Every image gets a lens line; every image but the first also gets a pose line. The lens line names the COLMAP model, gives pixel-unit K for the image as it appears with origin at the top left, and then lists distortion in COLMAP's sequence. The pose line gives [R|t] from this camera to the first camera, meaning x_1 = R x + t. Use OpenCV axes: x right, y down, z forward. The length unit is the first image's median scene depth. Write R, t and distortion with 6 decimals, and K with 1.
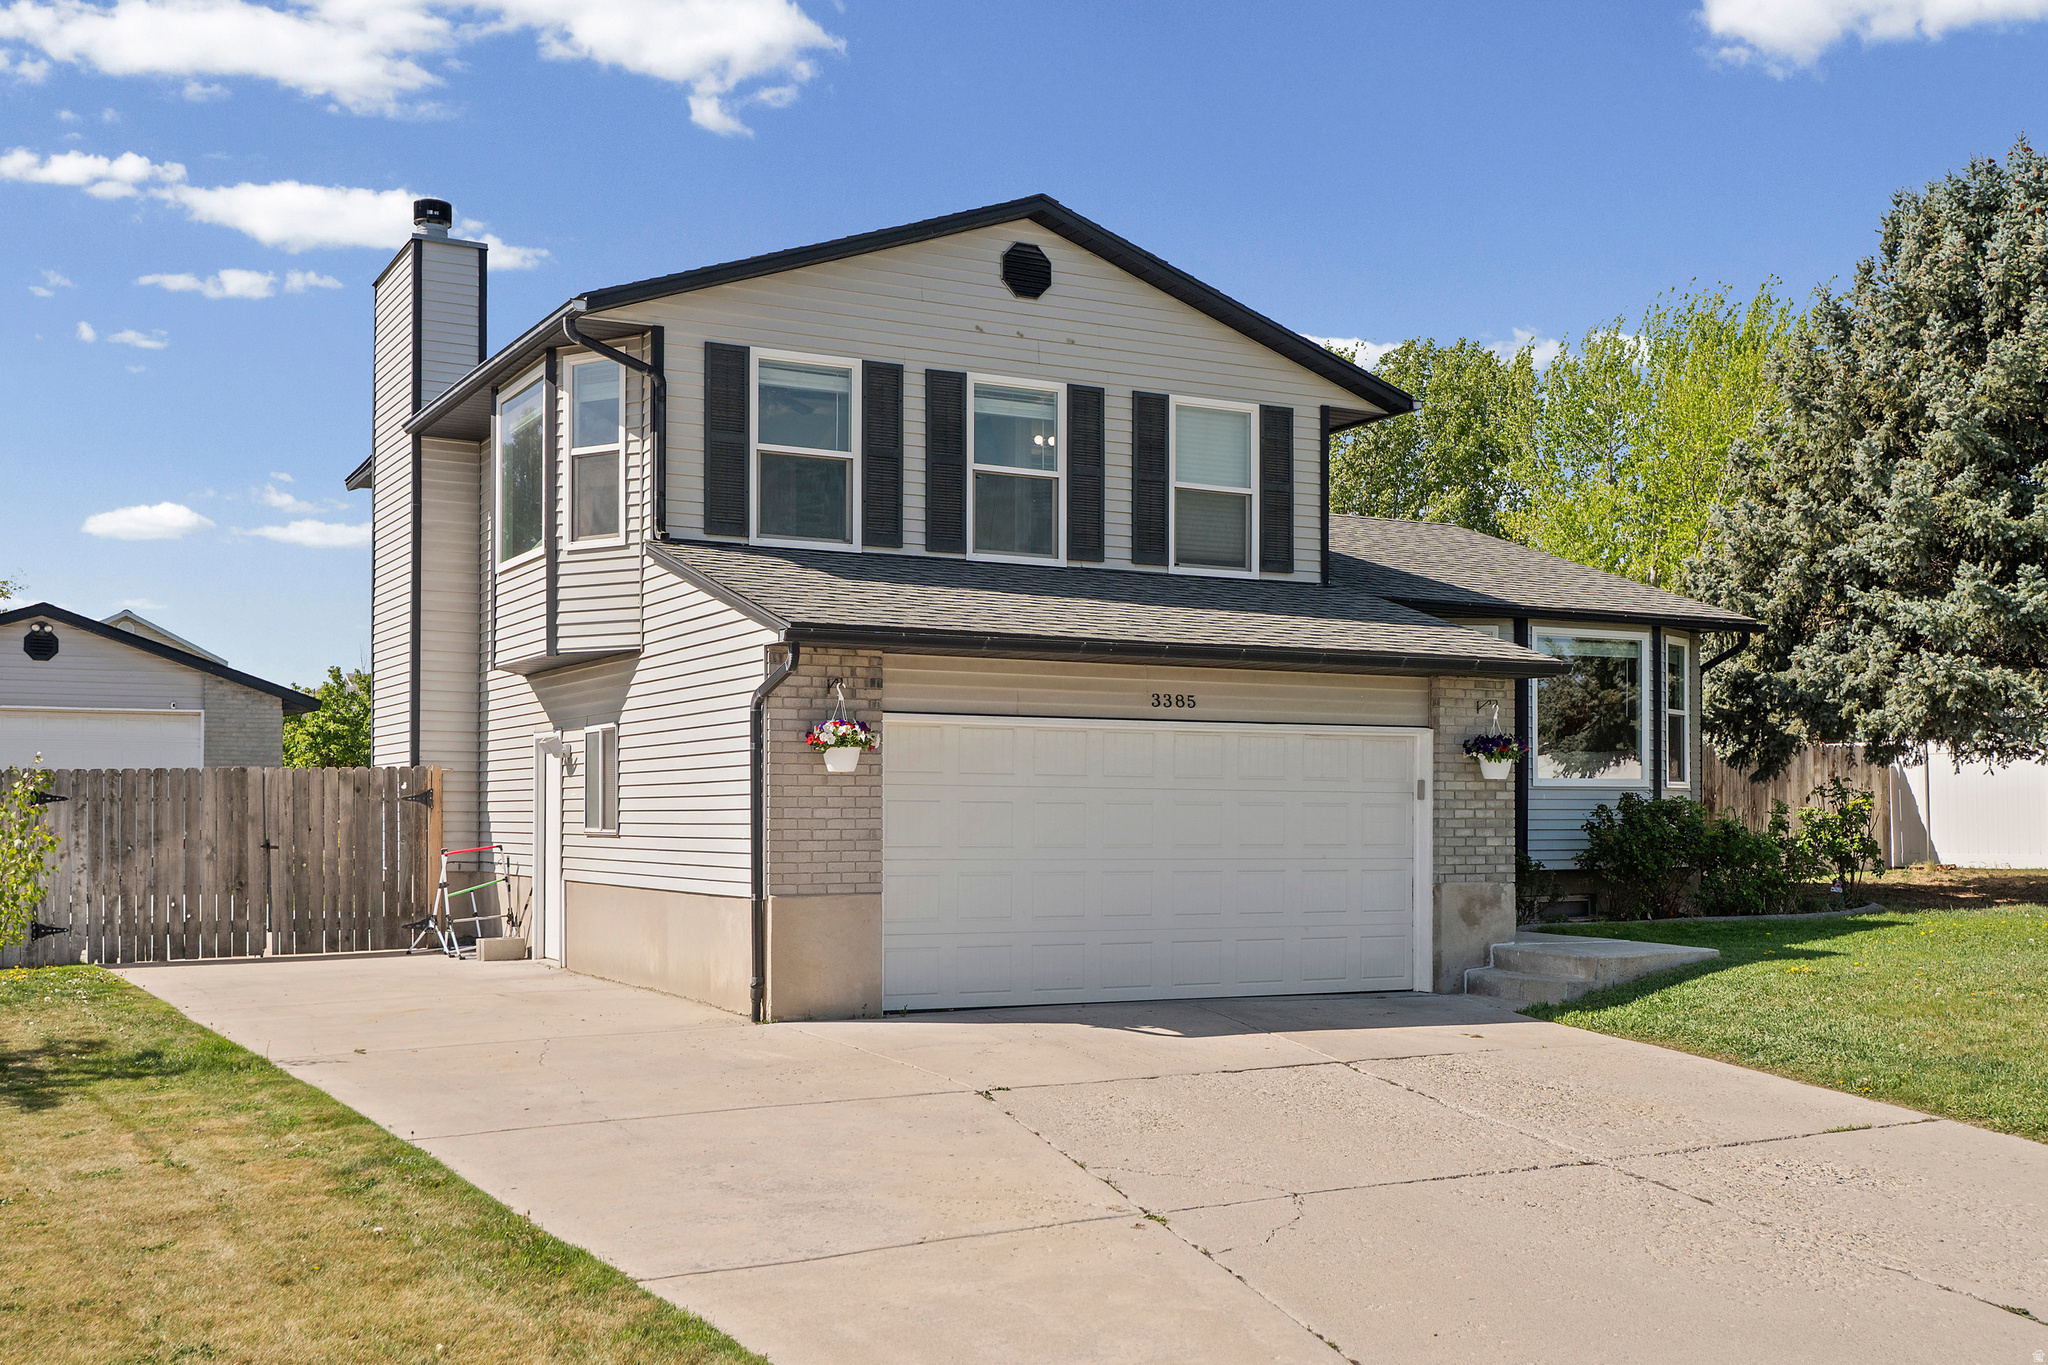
lens RADIAL K [[2093.3, 0, 1033.2], [0, 2093.3, 829.0], [0, 0, 1]] dist [-0.000274, 0.000000]
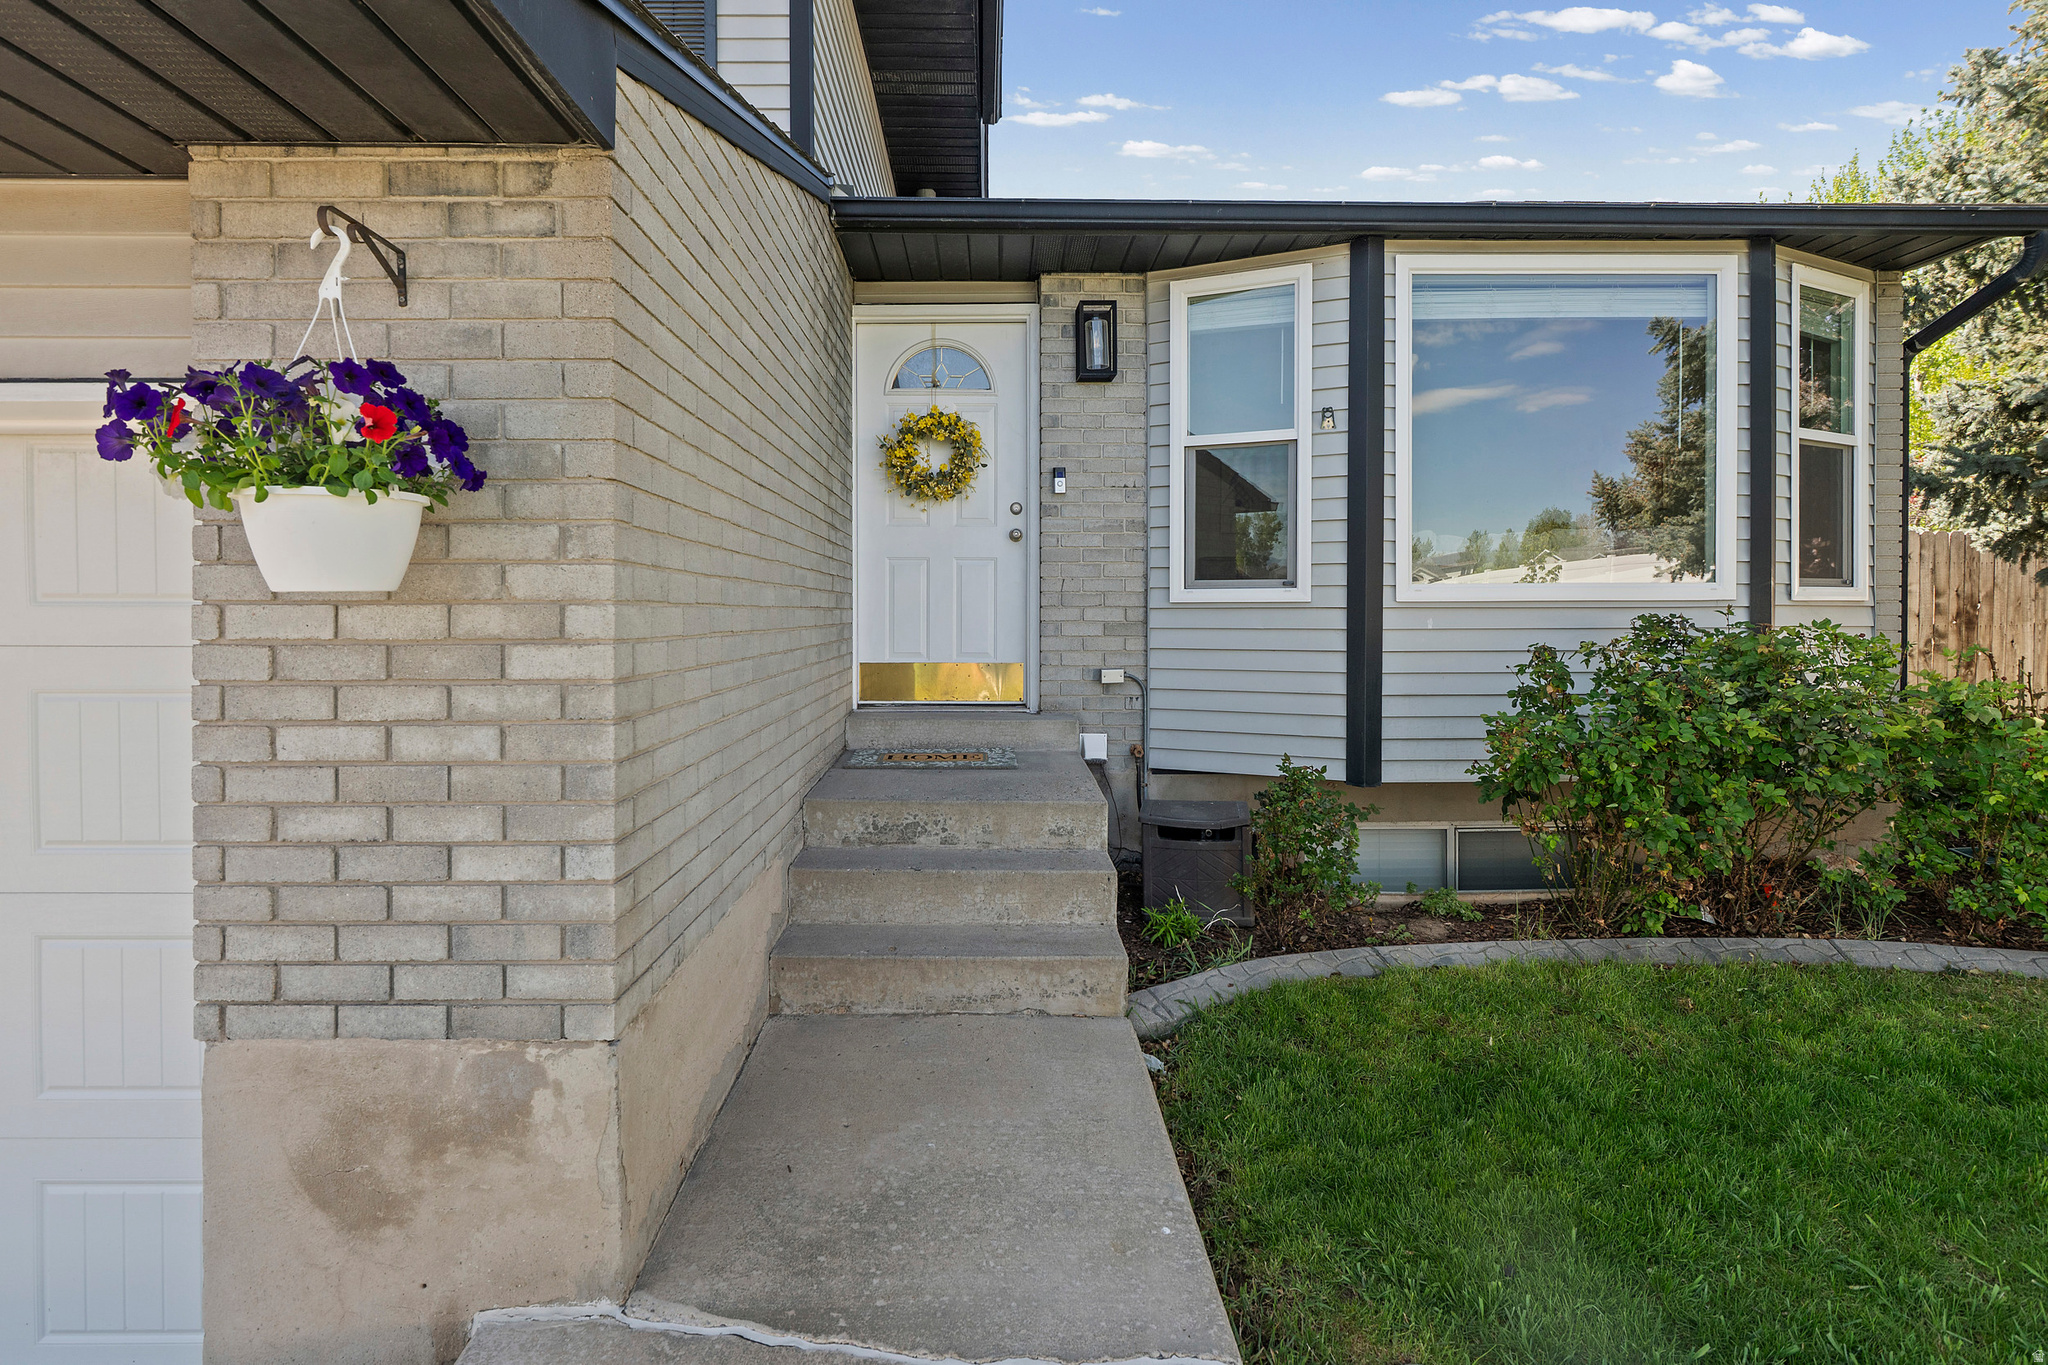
lens RADIAL K [[972.8, 0, 1001.5], [0, 972.8, 622.5], [0, 0, 1]] dist [0.000066, -0.000066]
pose [[0.881475, 0.004820, -0.472207, 0.318859], [-0.000707, 0.999960, 0.008886, -0.021423], [0.472231, -0.007499, 0.881443, 0.931045]]
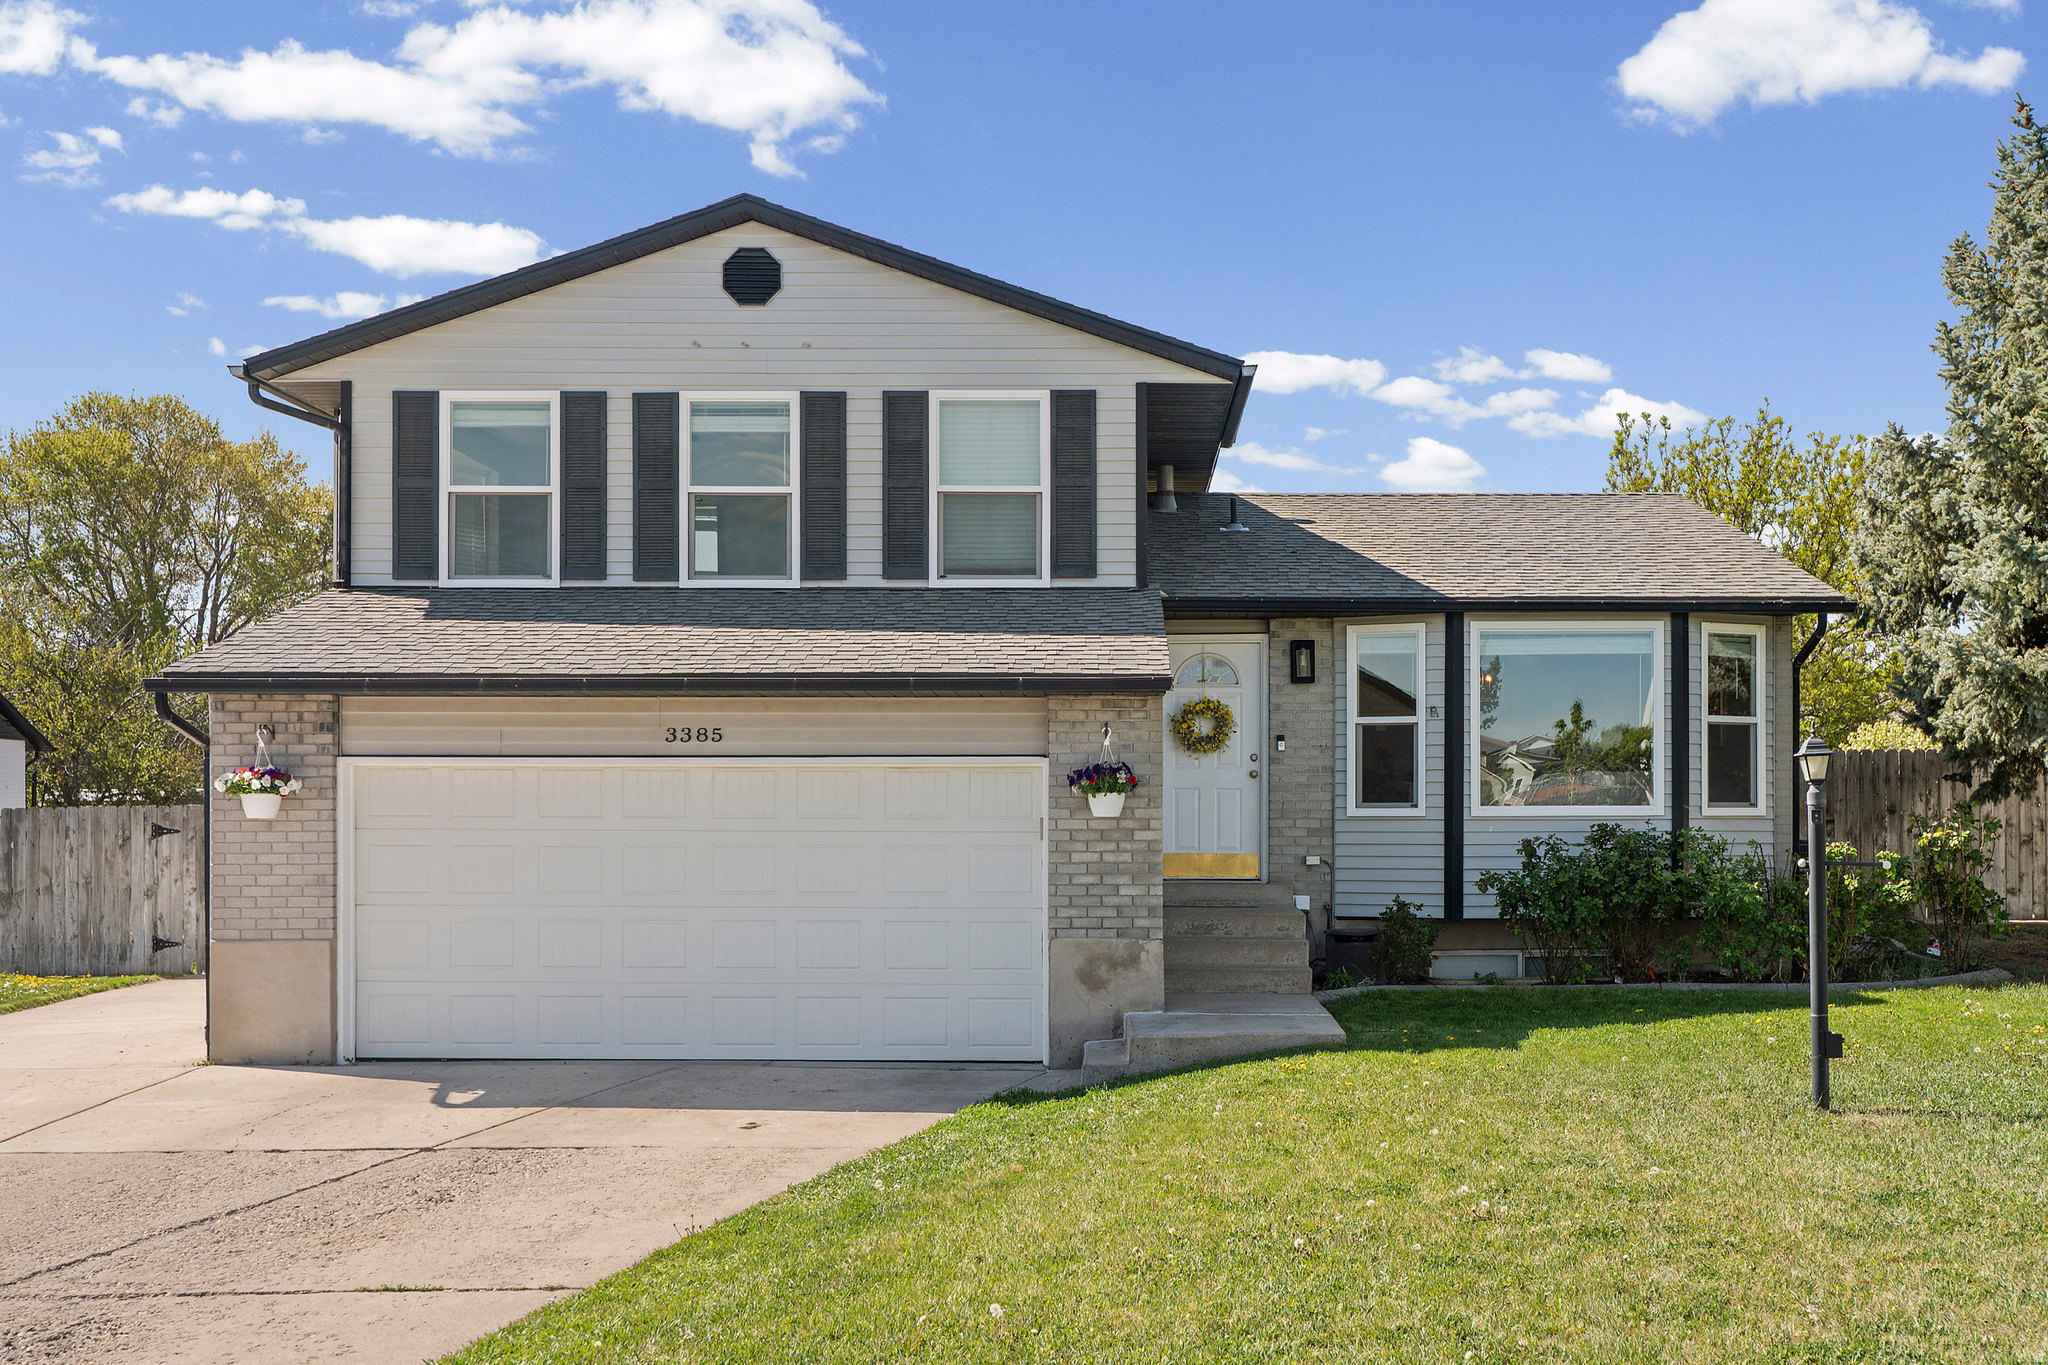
lens RADIAL K [[2093.3, 0, 1132.7], [0, 2093.3, 833.2], [0, 0, 1]] dist [-0.000274, 0.000000]
pose [[0.879990, 0.002338, -0.474987, 0.619376], [-0.001139, 0.999995, 0.002811, -0.019249], [0.474992, -0.001933, 0.879988, 0.260071]]
